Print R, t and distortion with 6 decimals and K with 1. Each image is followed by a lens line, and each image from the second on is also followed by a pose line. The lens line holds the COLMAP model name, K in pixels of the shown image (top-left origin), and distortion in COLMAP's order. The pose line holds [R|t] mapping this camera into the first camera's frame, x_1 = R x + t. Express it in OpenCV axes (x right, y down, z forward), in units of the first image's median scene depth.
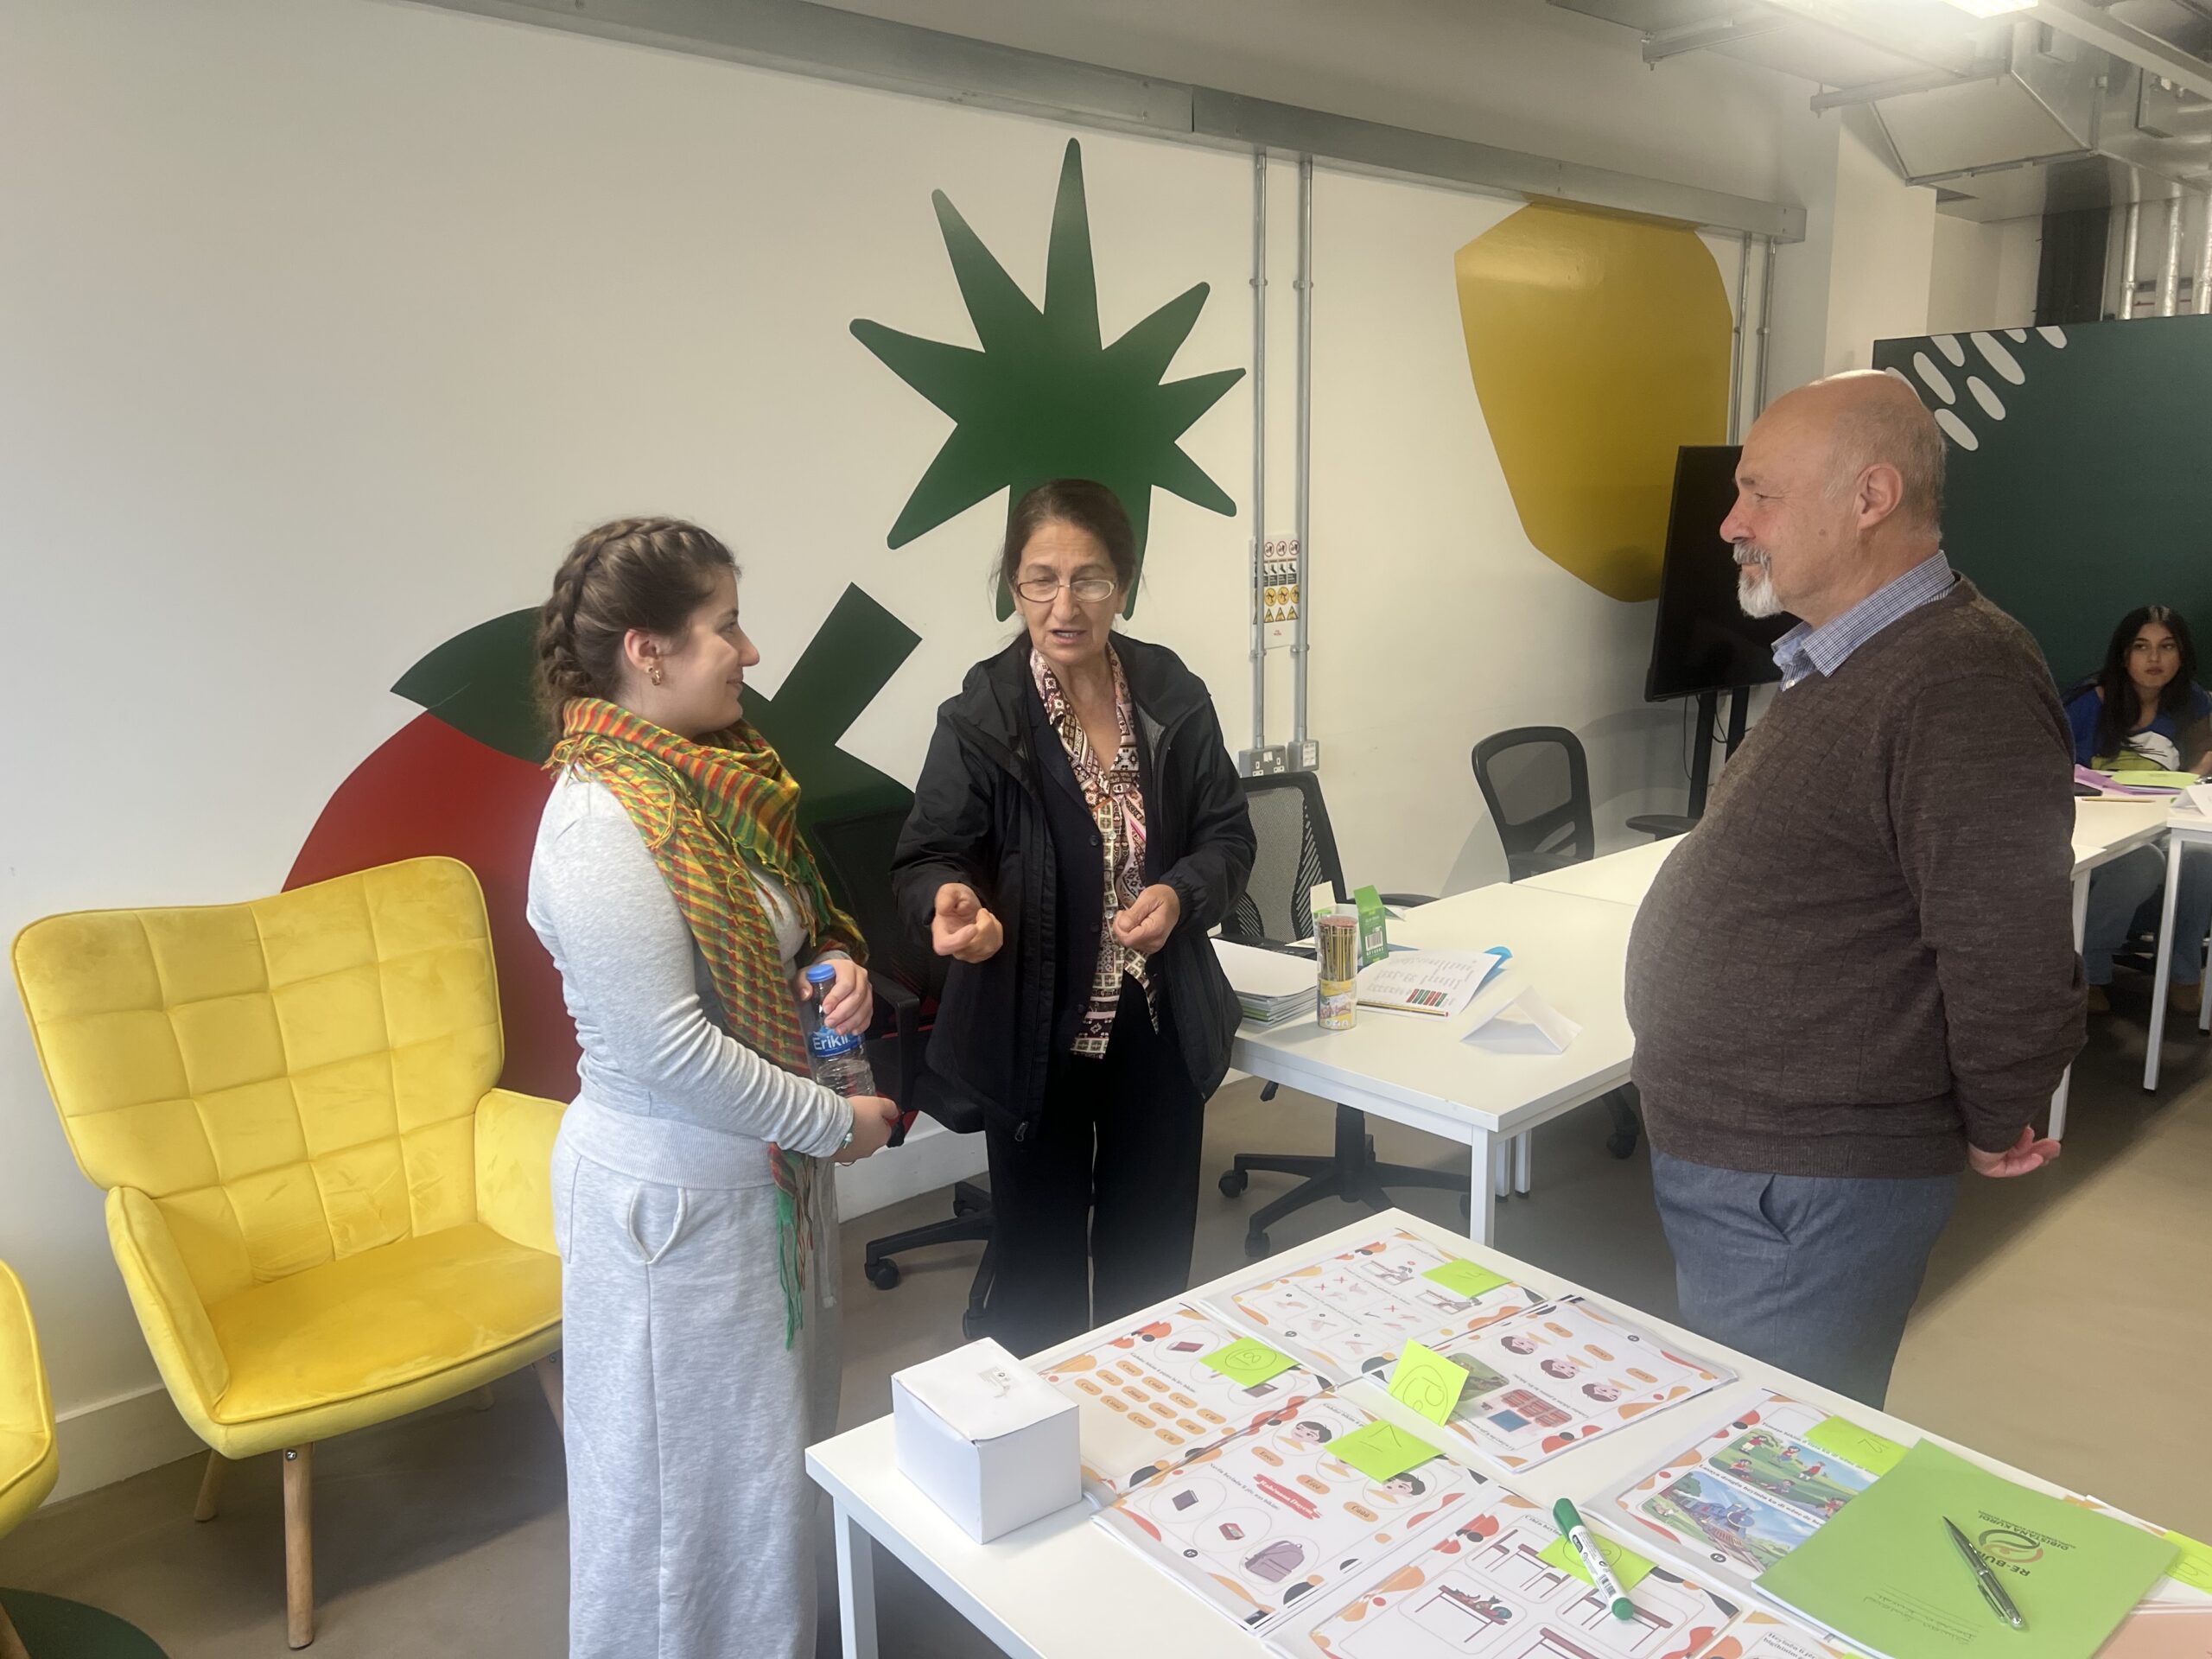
lens RADIAL K [[1673.9, 0, 1106.0], [0, 1673.9, 829.5], [0, 0, 1]] dist [0.048572, -0.047226]
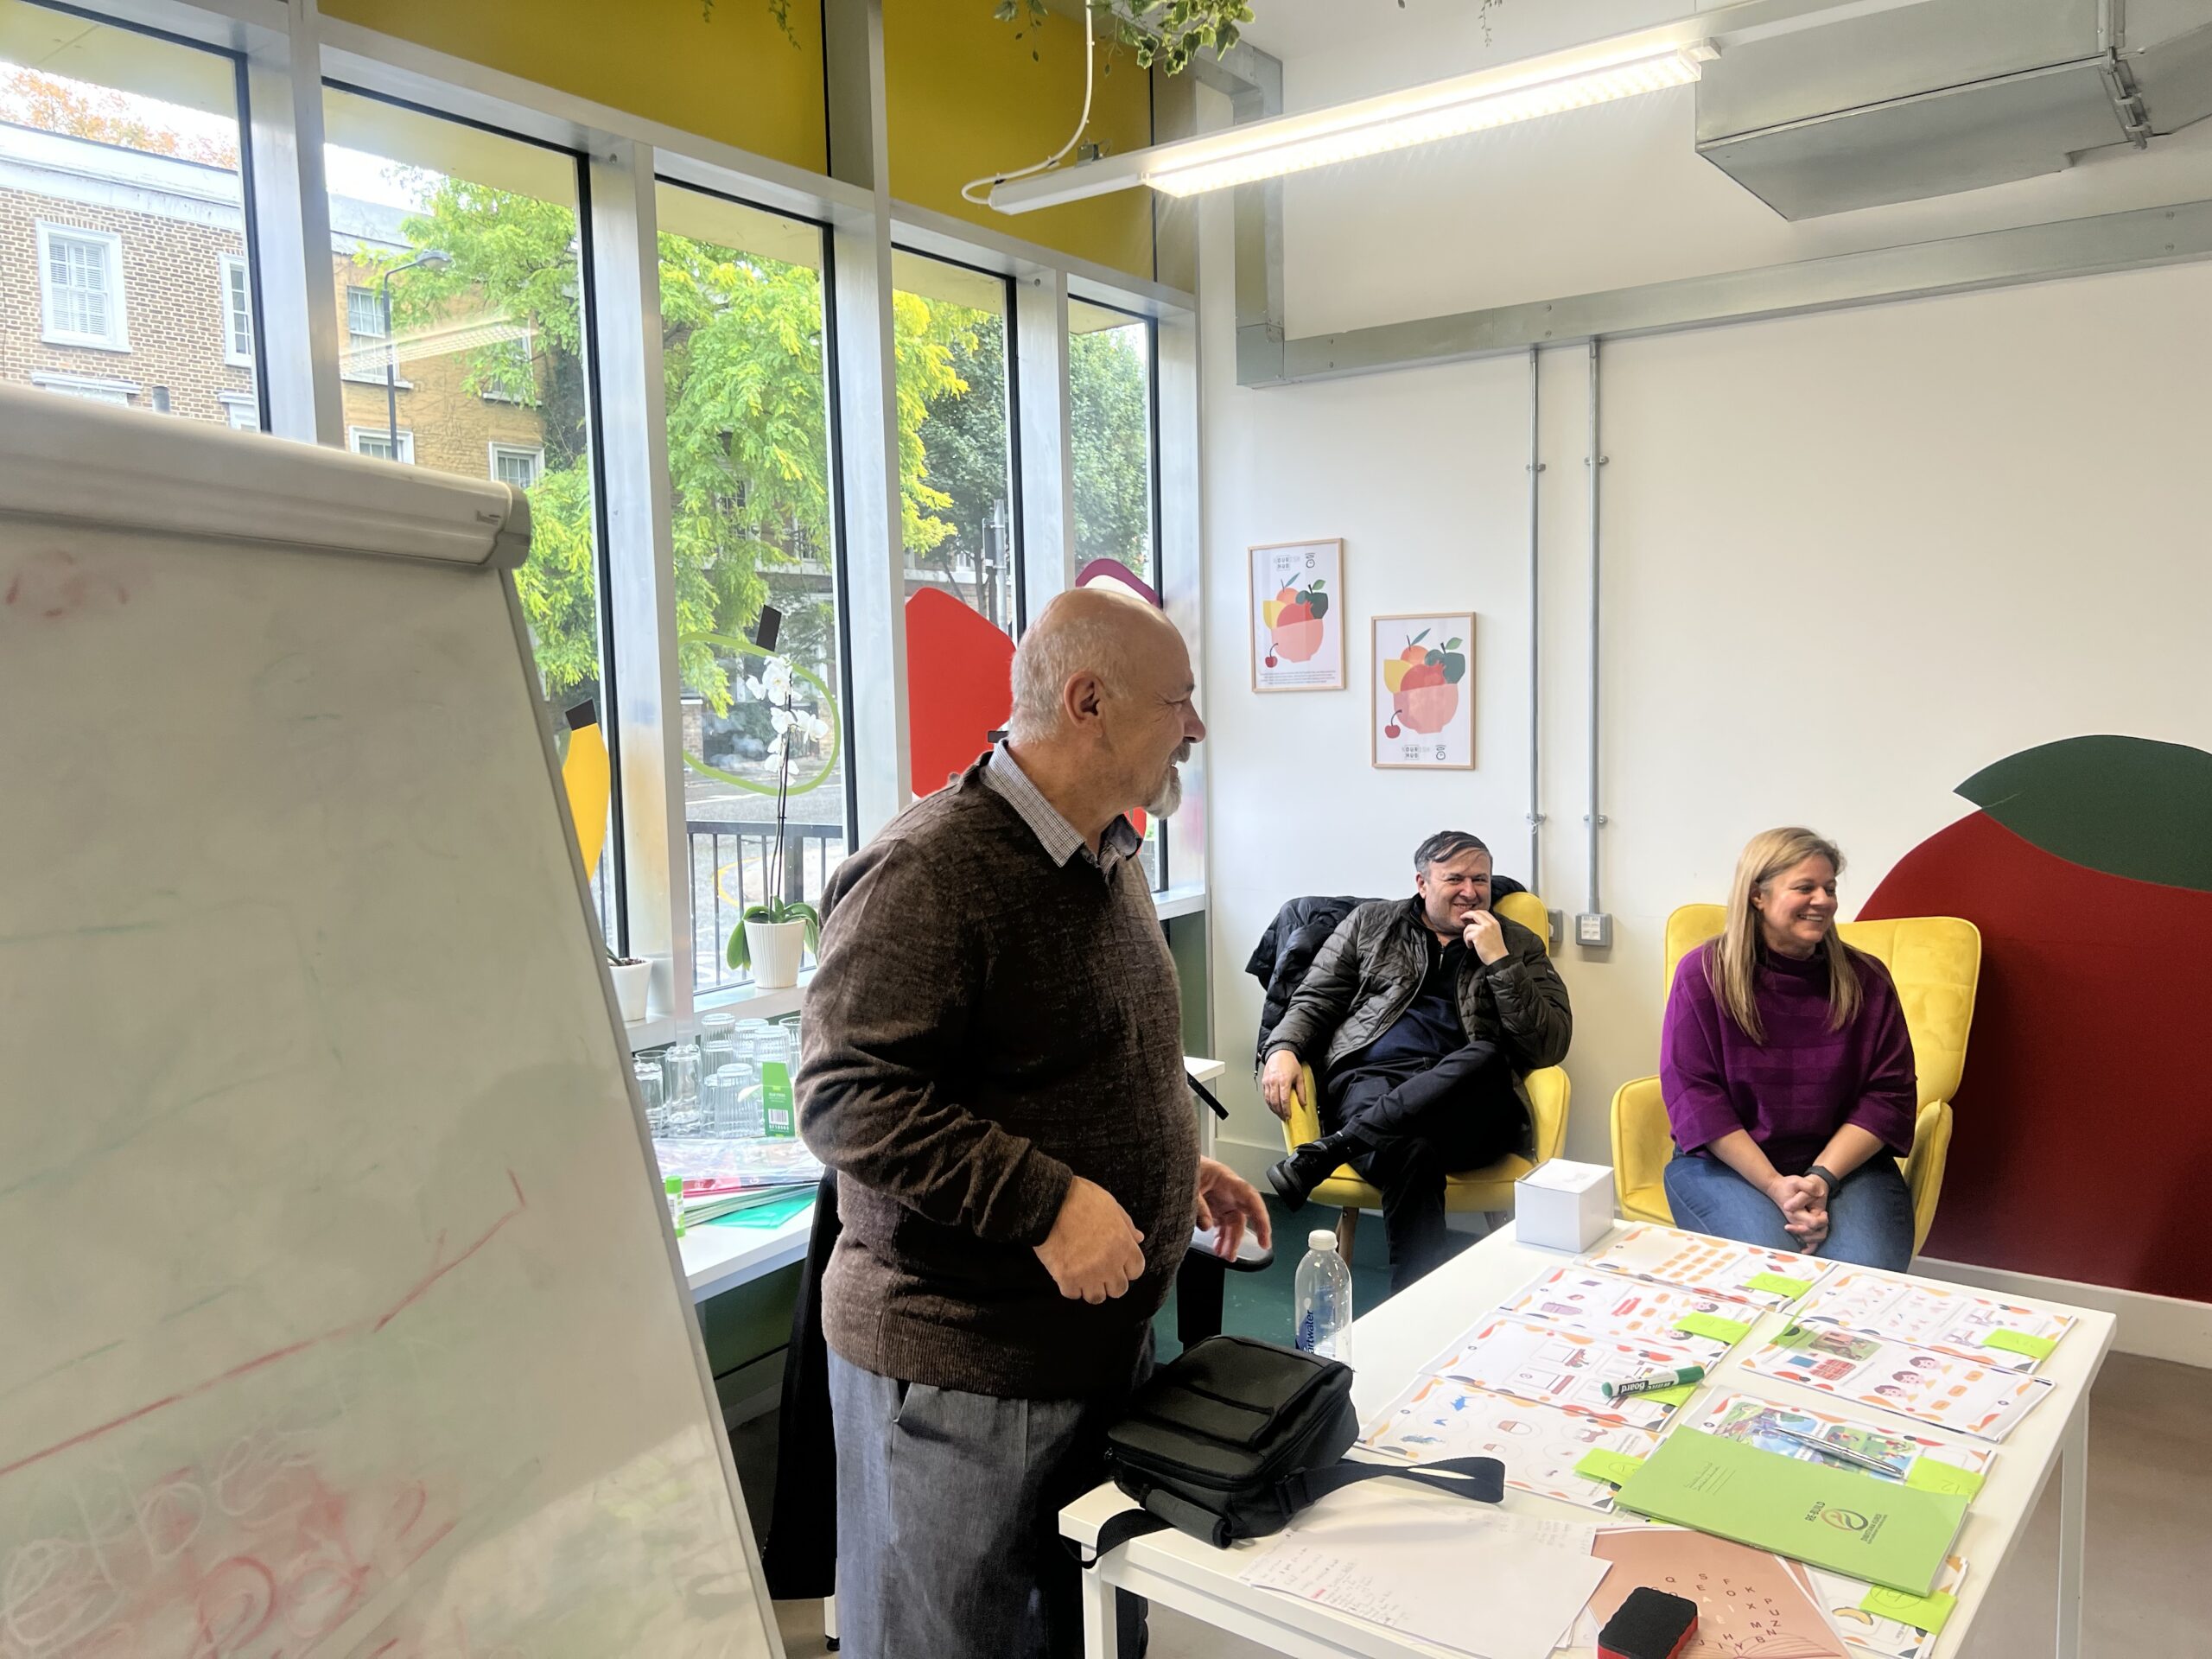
lens RADIAL K [[1647.6, 0, 1113.9], [0, 1647.6, 824.4], [0, 0, 1]] dist [0.043443, -0.055608]
pose [[0.217945, 0.104190, -0.970384, 0.513477], [-0.160846, 0.984524, 0.069583, -0.028964], [0.962615, 0.140917, 0.231331, 0.038040]]
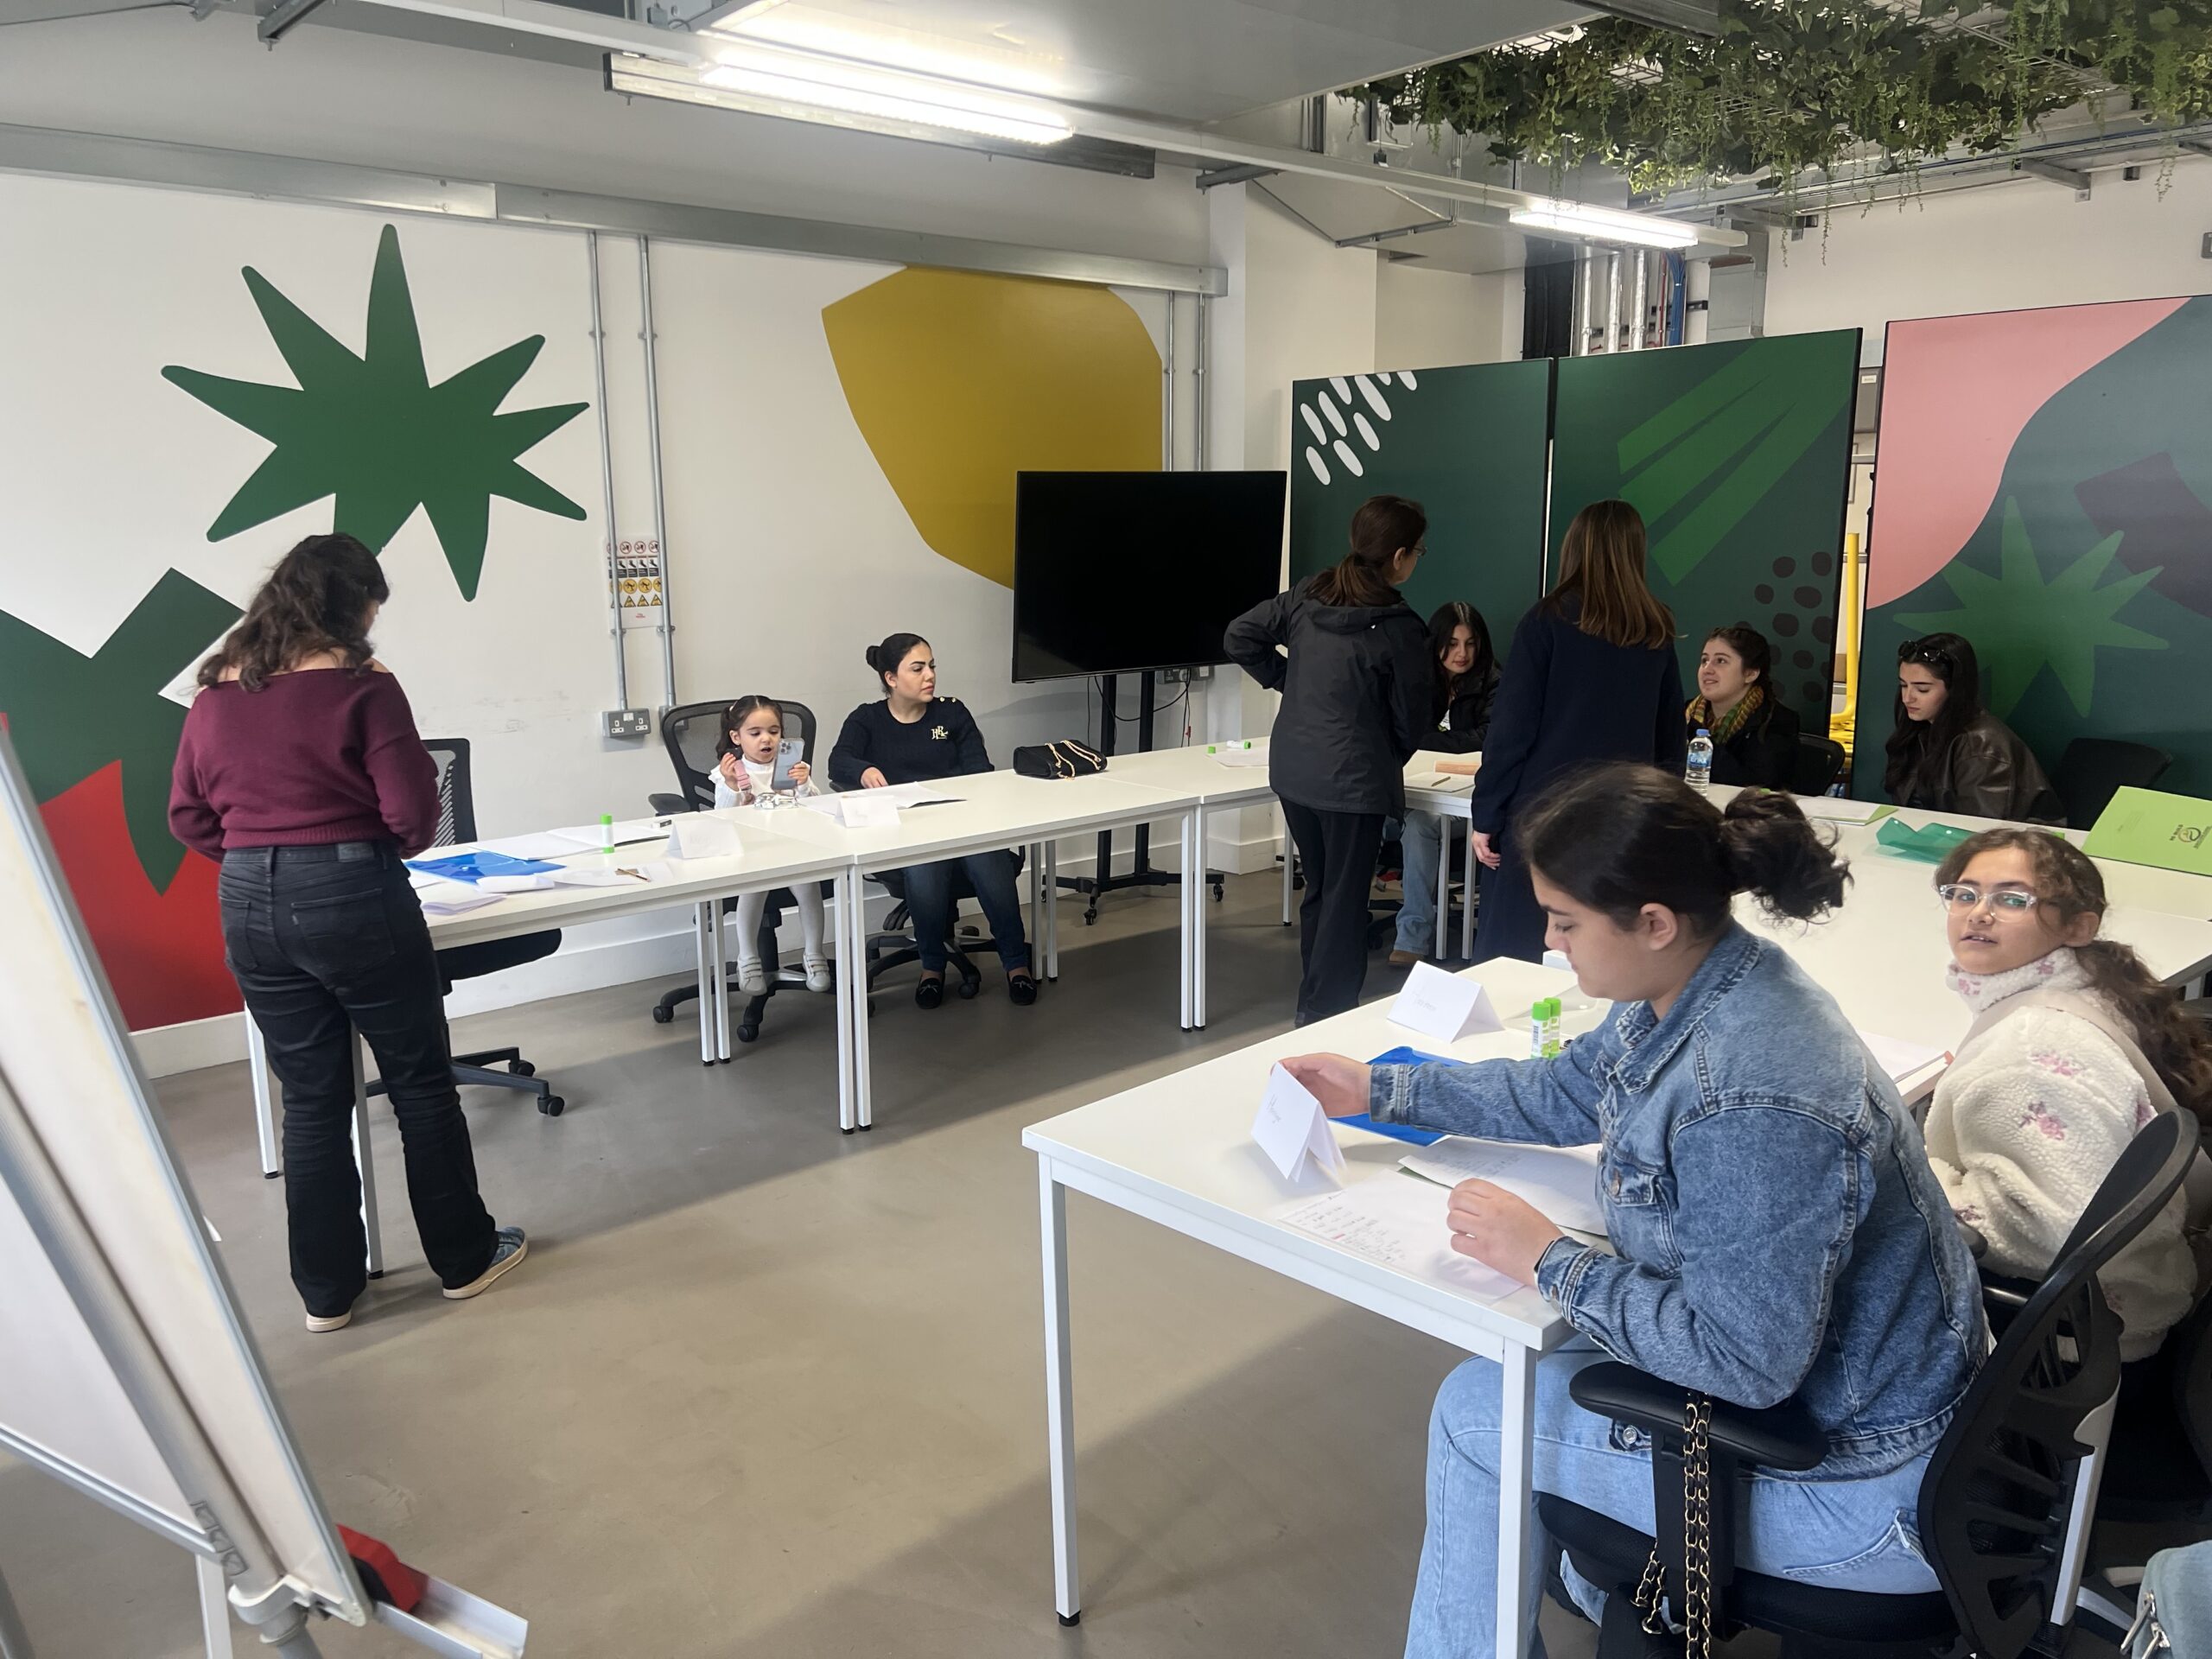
lens RADIAL K [[1673.9, 0, 1106.0], [0, 1673.9, 829.5], [0, 0, 1]] dist [0.048572, -0.047226]
pose [[0.998935, 0.022656, -0.040189, 0.544355], [-0.022577, 0.999742, 0.002398, 0.032354], [0.040233, -0.001489, 0.999189, -0.245302]]
